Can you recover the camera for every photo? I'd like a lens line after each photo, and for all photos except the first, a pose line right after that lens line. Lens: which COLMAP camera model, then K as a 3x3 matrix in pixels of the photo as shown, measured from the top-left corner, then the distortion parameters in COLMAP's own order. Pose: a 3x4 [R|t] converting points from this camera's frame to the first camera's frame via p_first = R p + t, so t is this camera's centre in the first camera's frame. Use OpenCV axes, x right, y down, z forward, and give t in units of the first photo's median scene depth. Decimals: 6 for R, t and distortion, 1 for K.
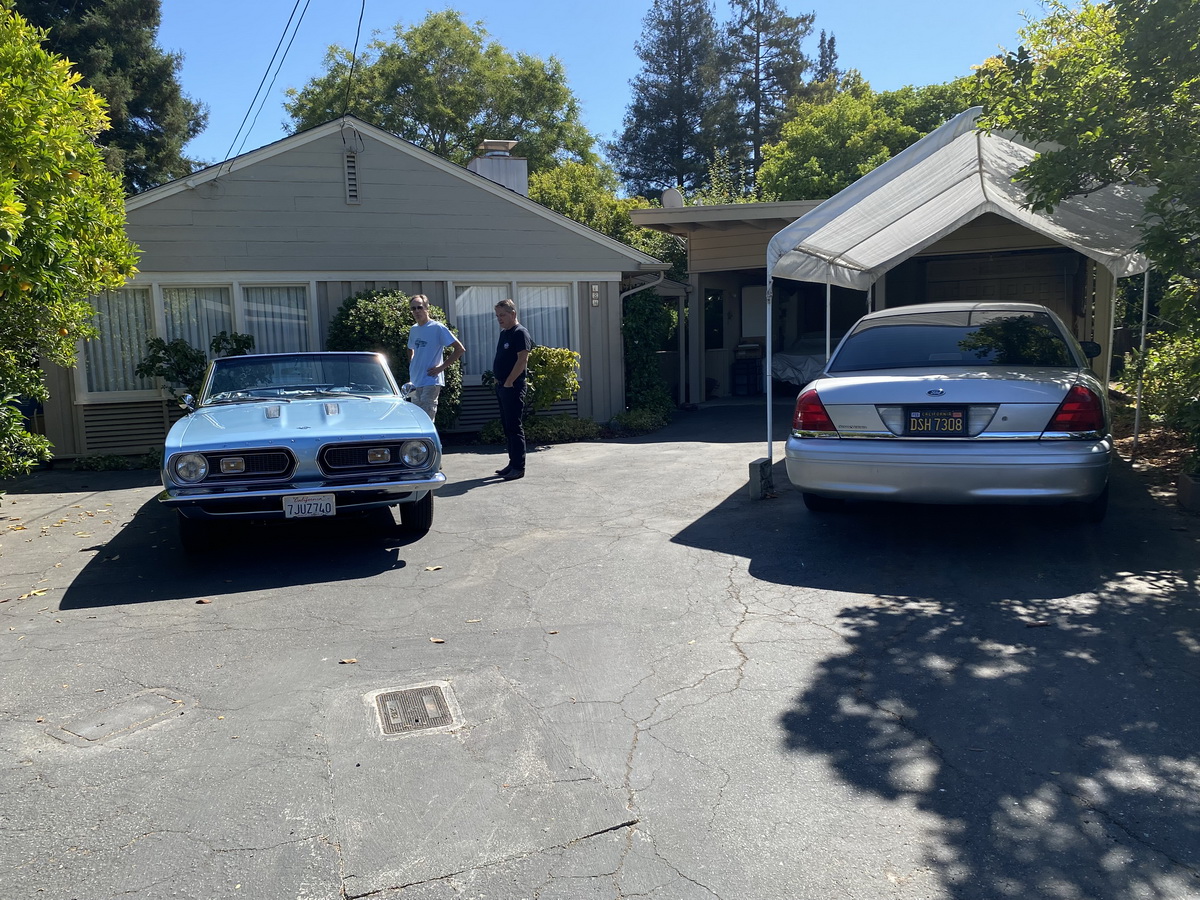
lens RADIAL K [[899.1, 0, 601.7], [0, 899.1, 460.4], [0, 0, 1]] dist [0.037628, -0.005357]
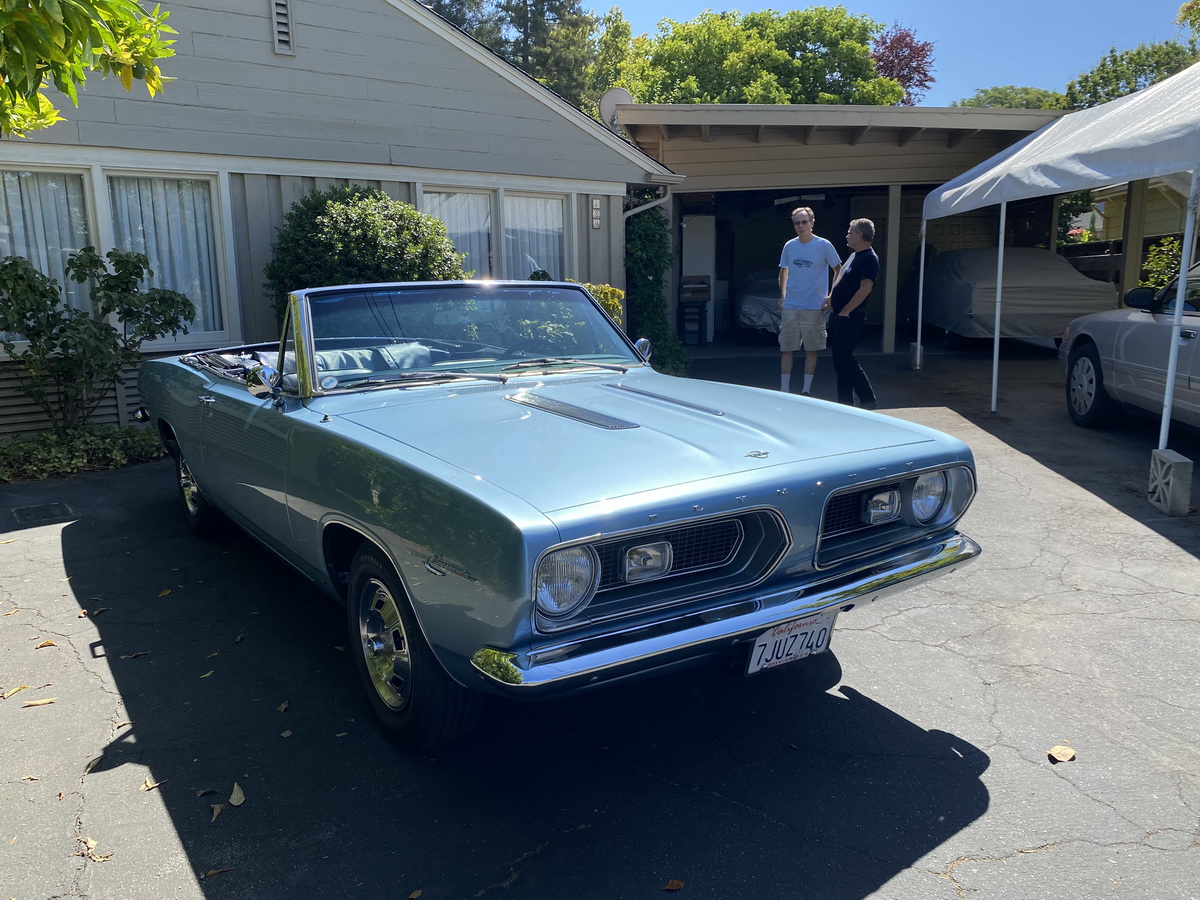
lens RADIAL K [[911.7, 0, 600.0], [0, 911.7, 450.0], [0, 0, 1]] dist [0.006372, 0.003023]
pose [[0.958877, -0.037214, 0.281371, -0.274281], [0.023491, 0.998371, 0.051990, -0.032434], [-0.282847, -0.043242, 0.958190, 0.323696]]
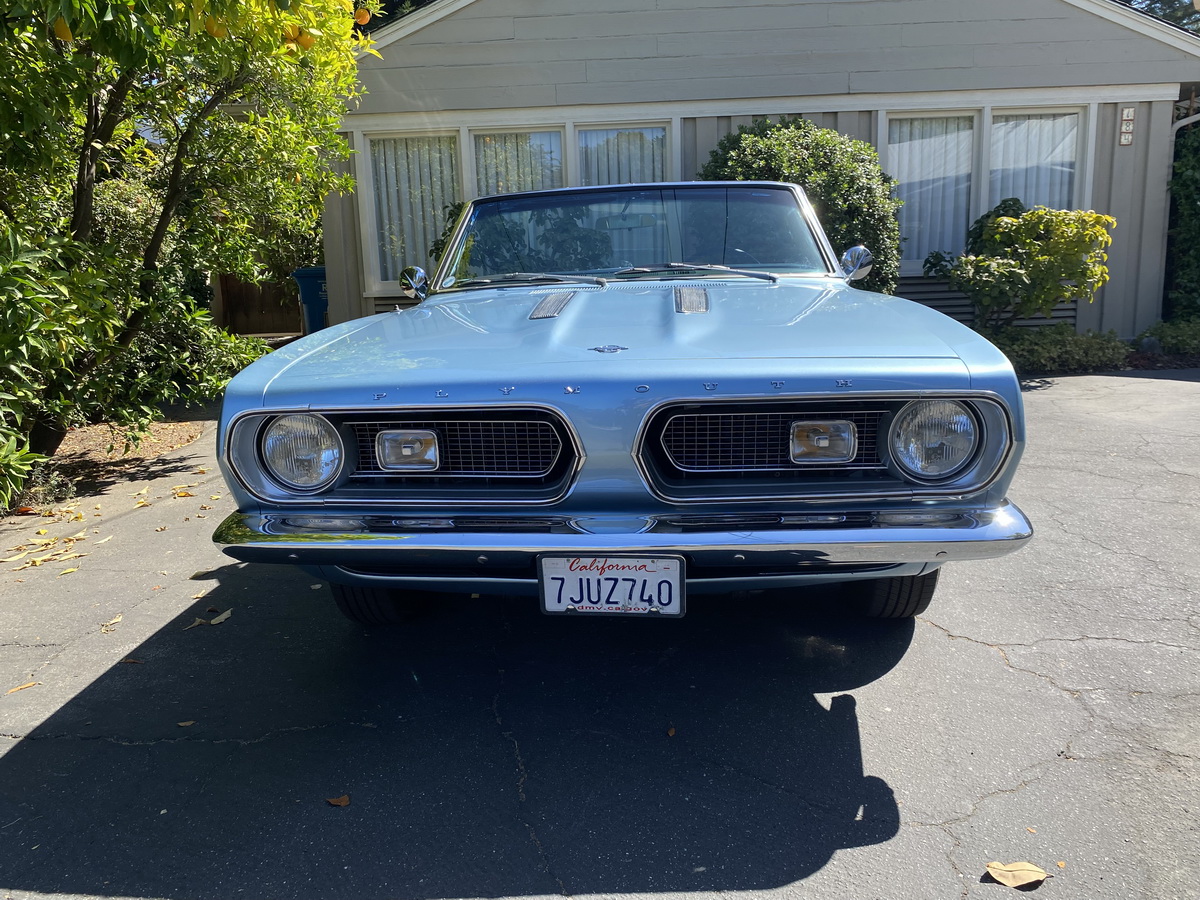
lens RADIAL K [[925.6, 0, 604.0], [0, 925.6, 421.8], [0, 0, 1]] dist [0.006437, -0.002555]
pose [[0.925644, 0.063045, -0.373106, -0.105675], [-0.041932, 0.997040, 0.064443, -0.016155], [0.376065, -0.044006, 0.925548, 0.357418]]
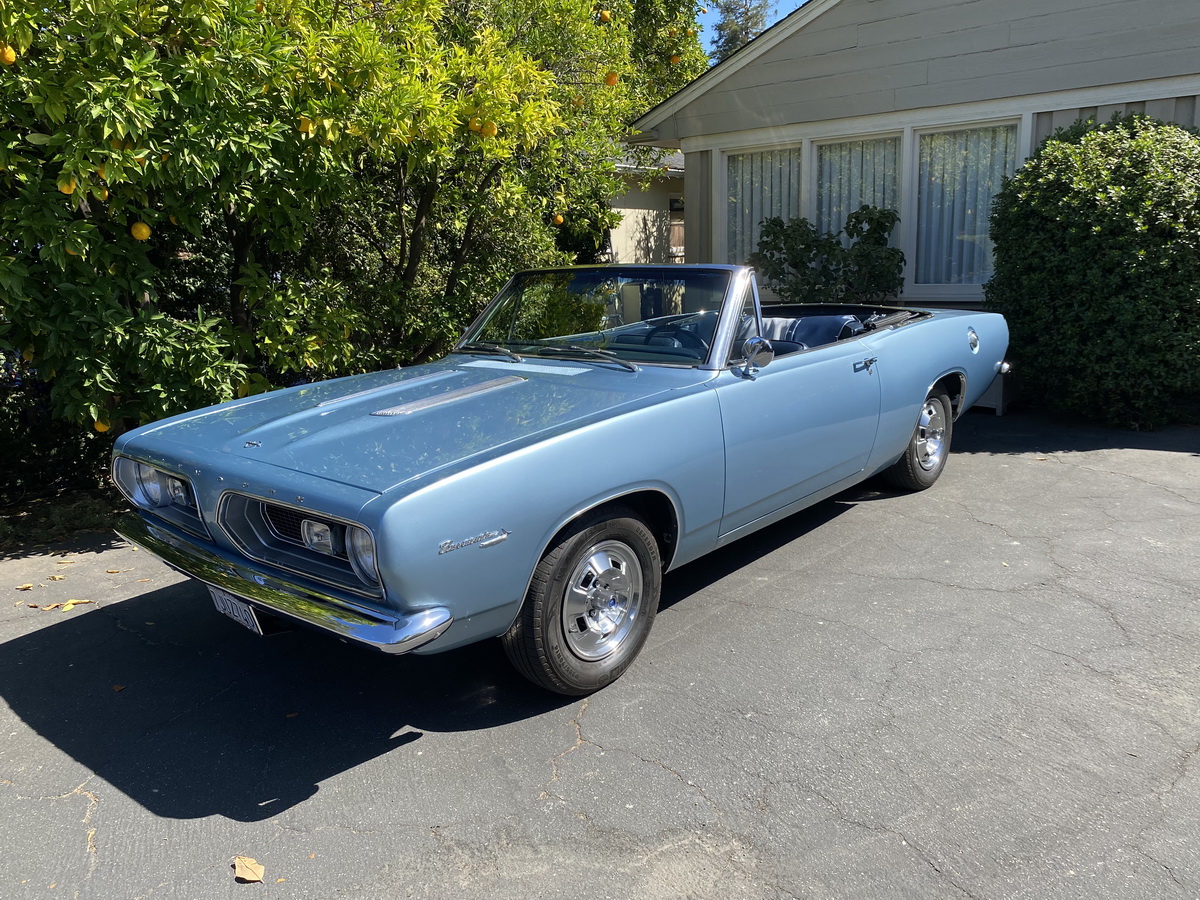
lens RADIAL K [[925.6, 0, 604.0], [0, 925.6, 421.8], [0, 0, 1]] dist [0.006437, -0.002555]
pose [[0.501832, 0.179304, -0.846176, 0.099860], [-0.085479, 0.983770, 0.157766, -0.075459], [0.860731, -0.006841, 0.509014, 0.477850]]
